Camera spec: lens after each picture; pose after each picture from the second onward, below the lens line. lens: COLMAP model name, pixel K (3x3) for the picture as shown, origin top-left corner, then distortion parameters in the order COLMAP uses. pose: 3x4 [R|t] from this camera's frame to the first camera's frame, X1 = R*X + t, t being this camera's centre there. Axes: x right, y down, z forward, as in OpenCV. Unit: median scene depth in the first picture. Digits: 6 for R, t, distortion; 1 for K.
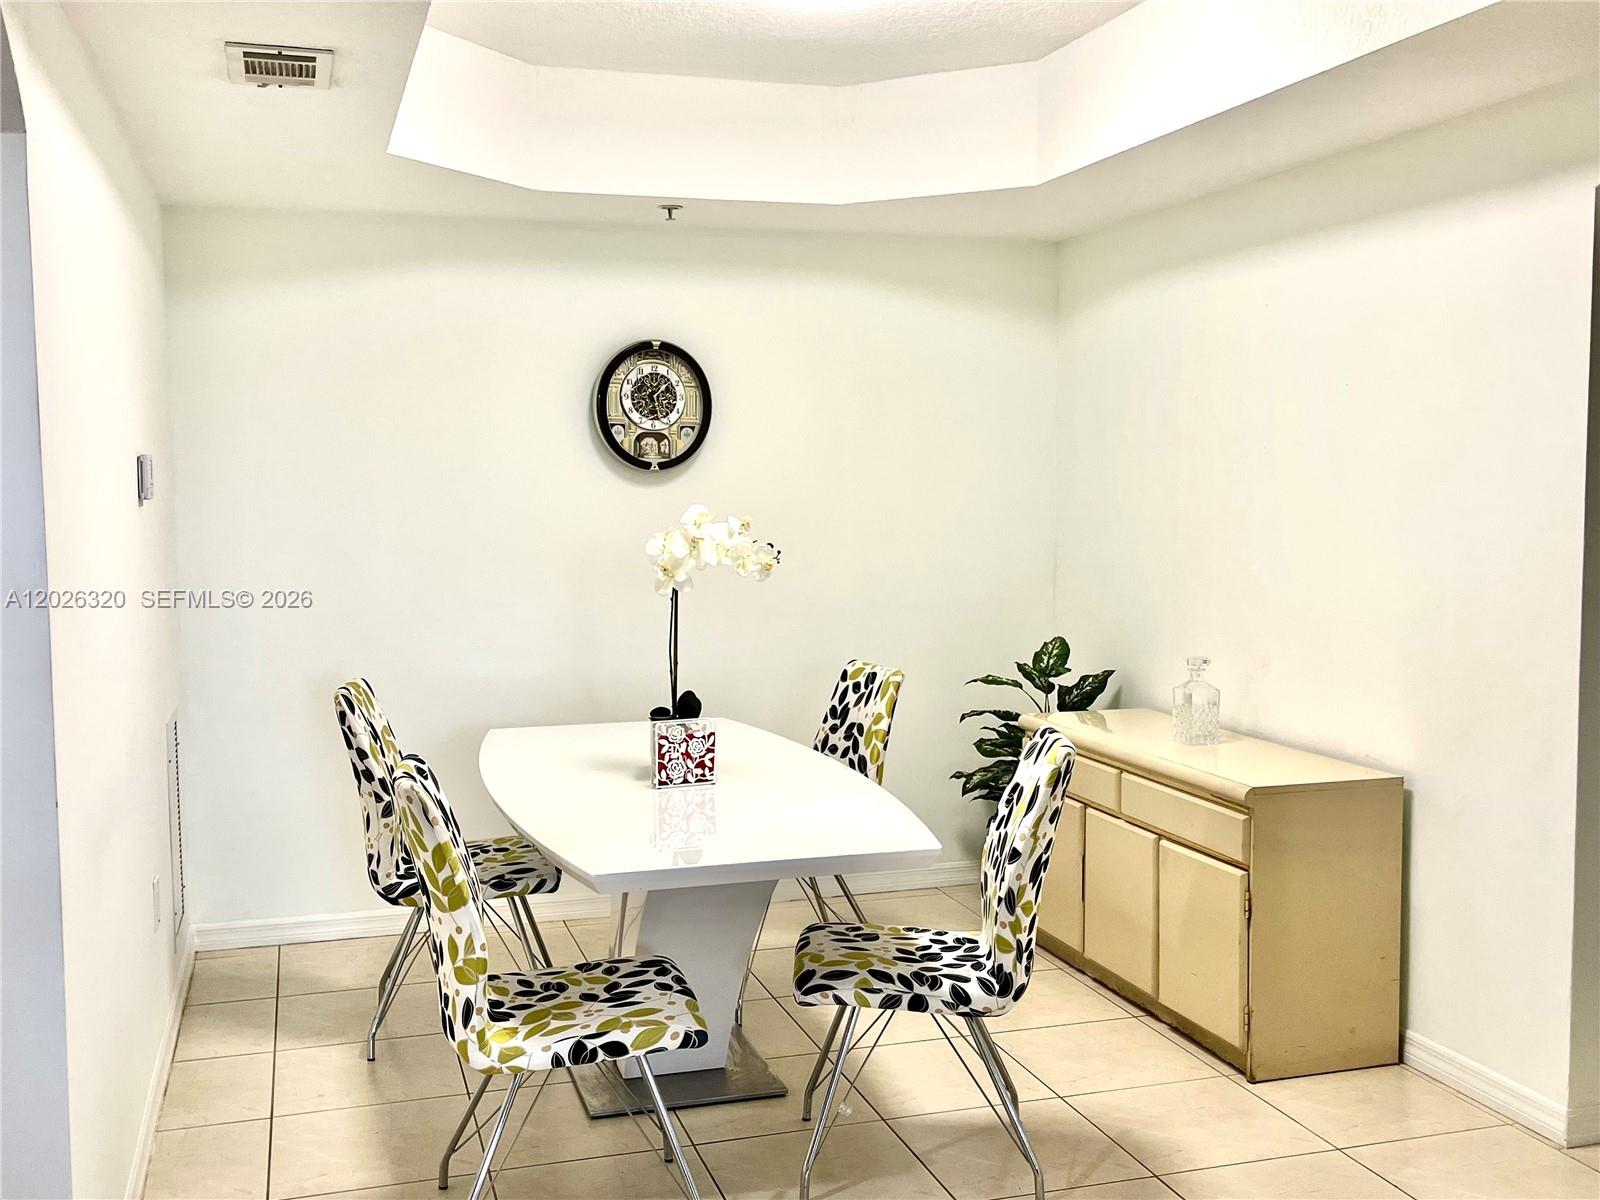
lens RADIAL K [[1578.8, 0, 788.7], [0, 1578.8, 598.2], [0, 0, 1]] dist [0.114406, -0.329788]
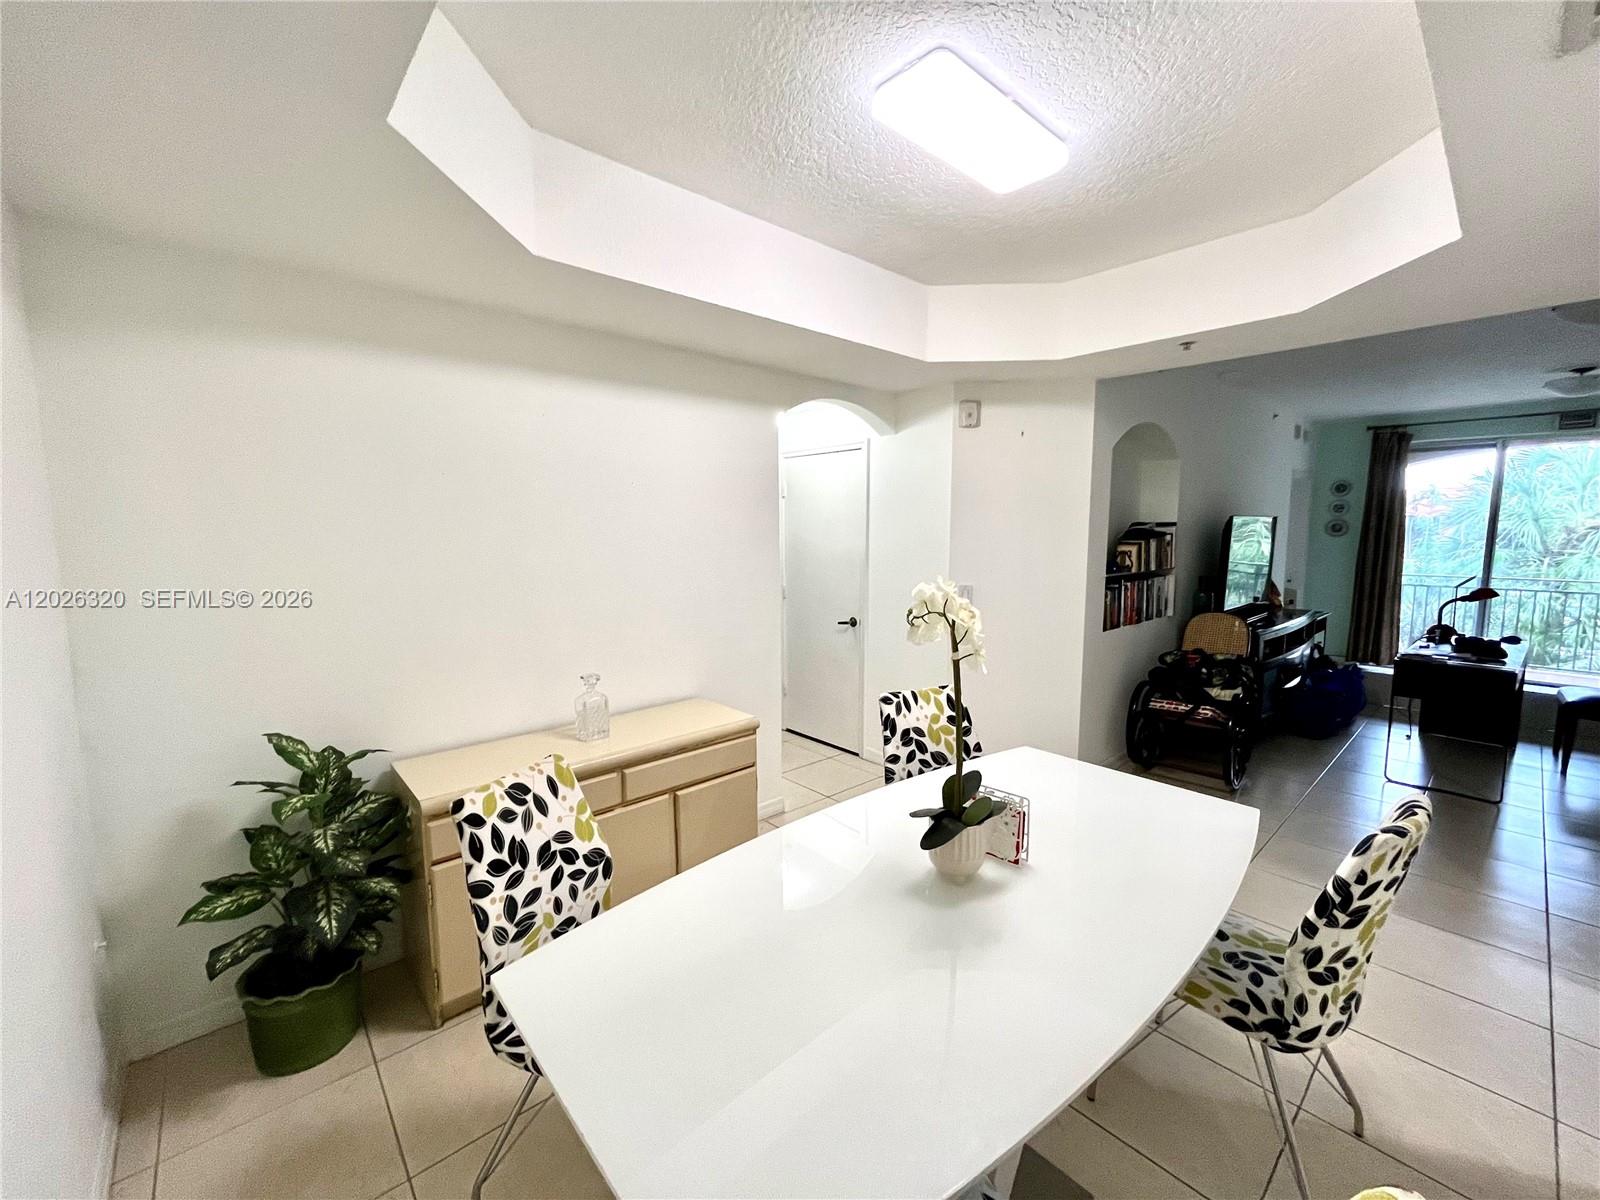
lens RADIAL K [[650.0, 0, 794.3], [0, 650.0, 598.3], [0, 0, 1]] dist [-0.008664, 0.000034]
pose [[-0.412918, -0.092070, 0.906103, -0.369505], [0.076767, 0.987819, 0.135356, -0.106107], [-0.907527, 0.125450, -0.400820, 1.261307]]
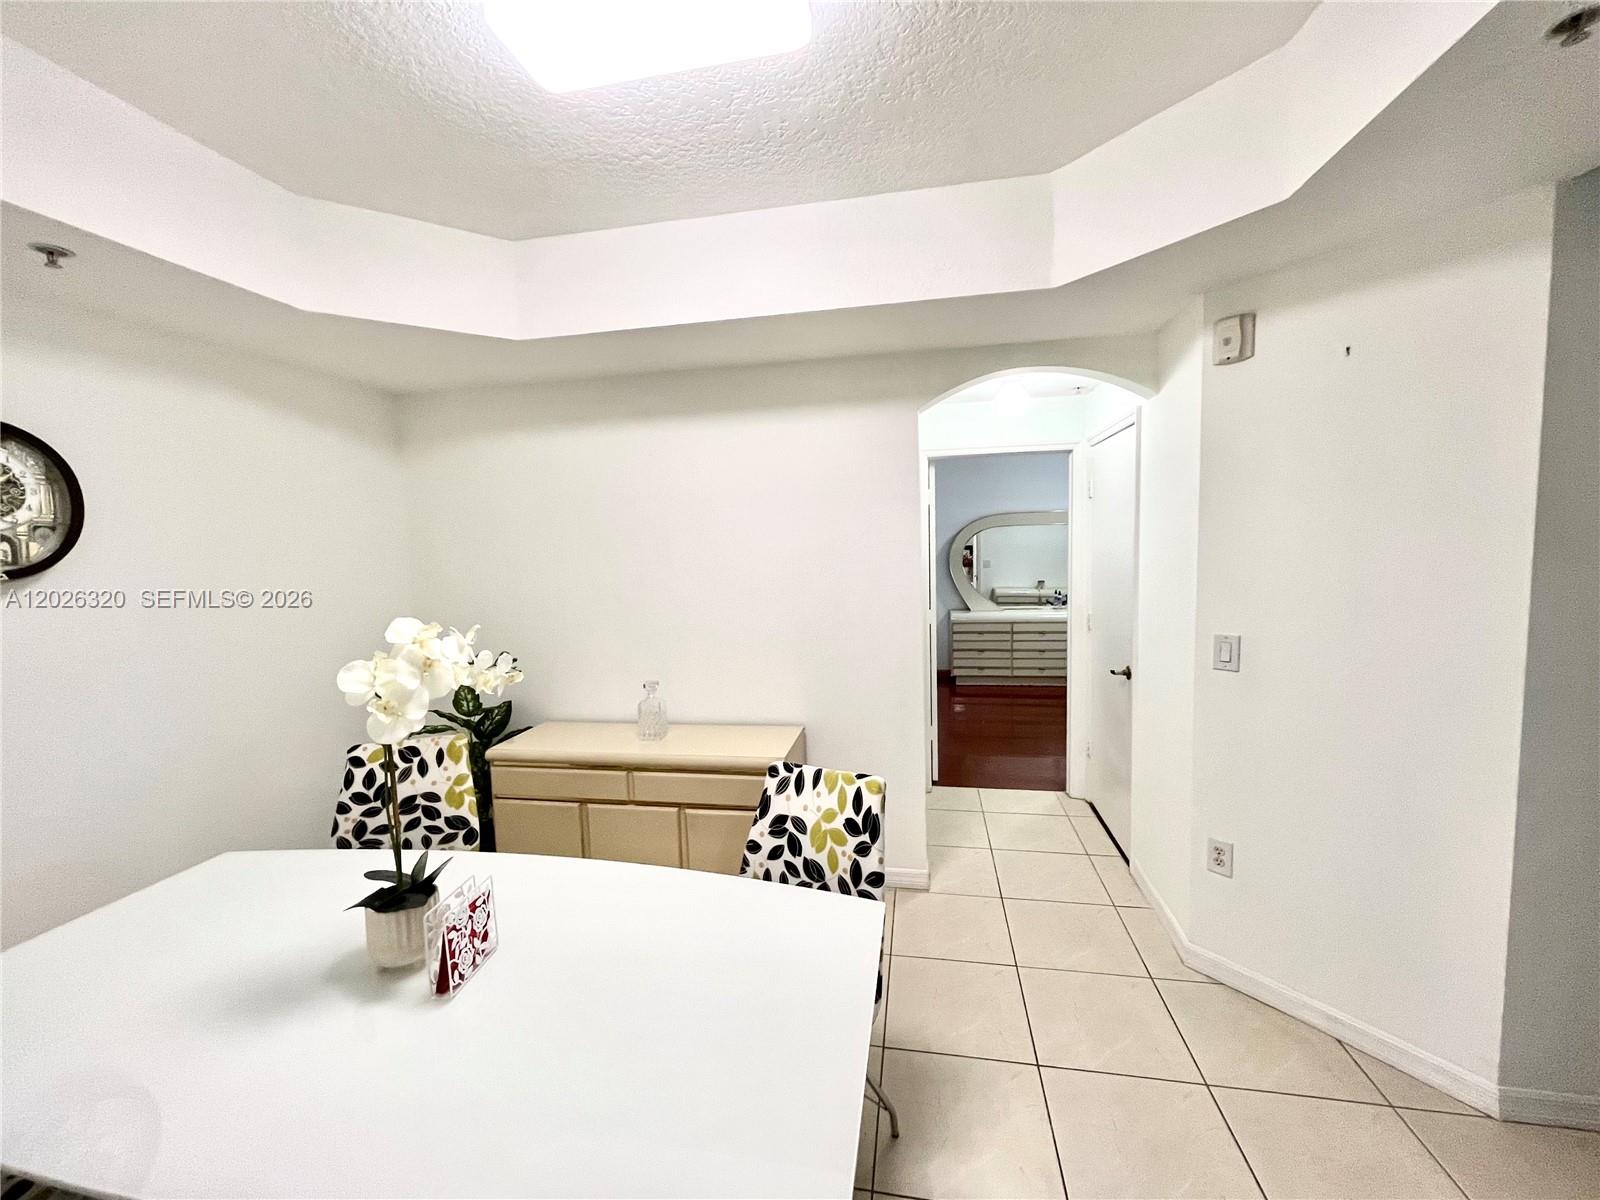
lens RADIAL K [[650.0, 0, 794.3], [0, 650.0, 598.3], [0, 0, 1]] dist [-0.008664, 0.000034]
pose [[0.466041, -0.083167, 0.880846, -0.259951], [0.096868, 0.994384, 0.042636, -0.065868], [-0.879445, 0.065455, 0.471479, 0.694049]]
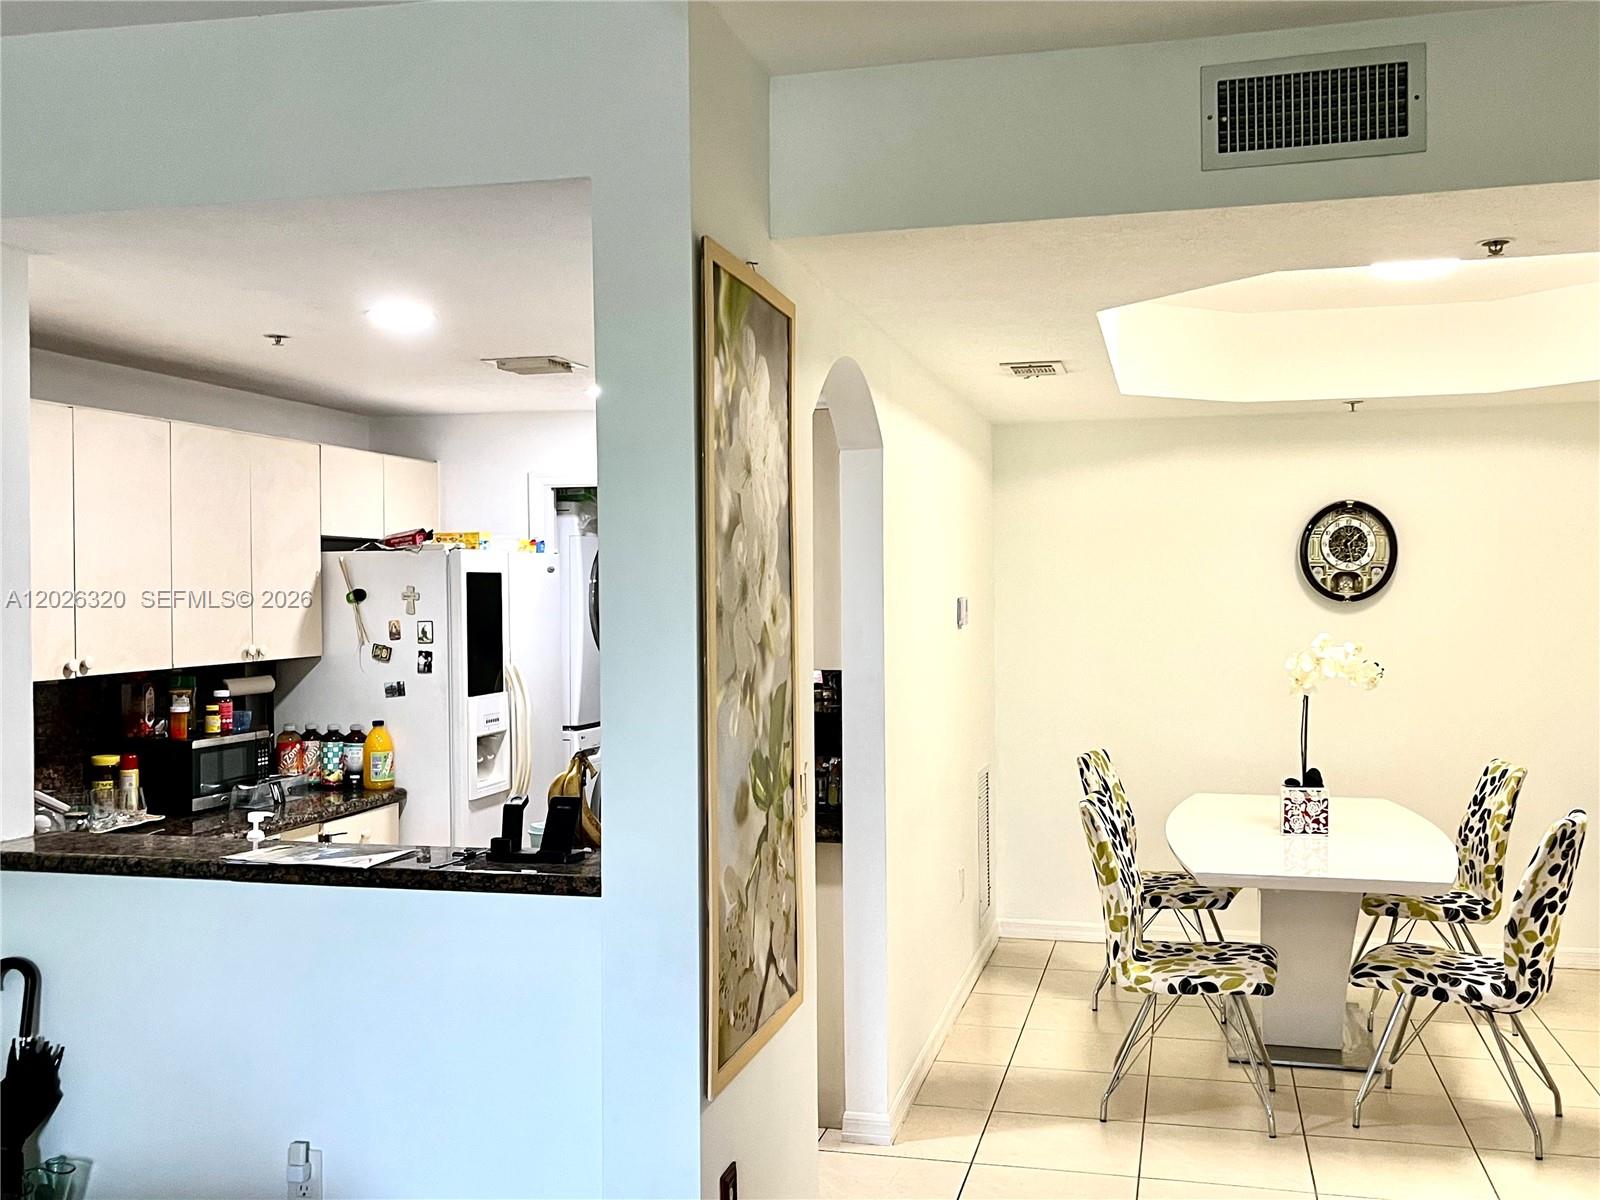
lens RADIAL K [[1578.8, 0, 788.7], [0, 1578.8, 598.2], [0, 0, 1]] dist [0.114406, -0.329788]
pose [[0.854179, 0.004119, -0.519962, 0.275722], [-0.038709, 0.997698, -0.055687, 0.005950], [0.518536, 0.067694, 0.852372, -0.447330]]
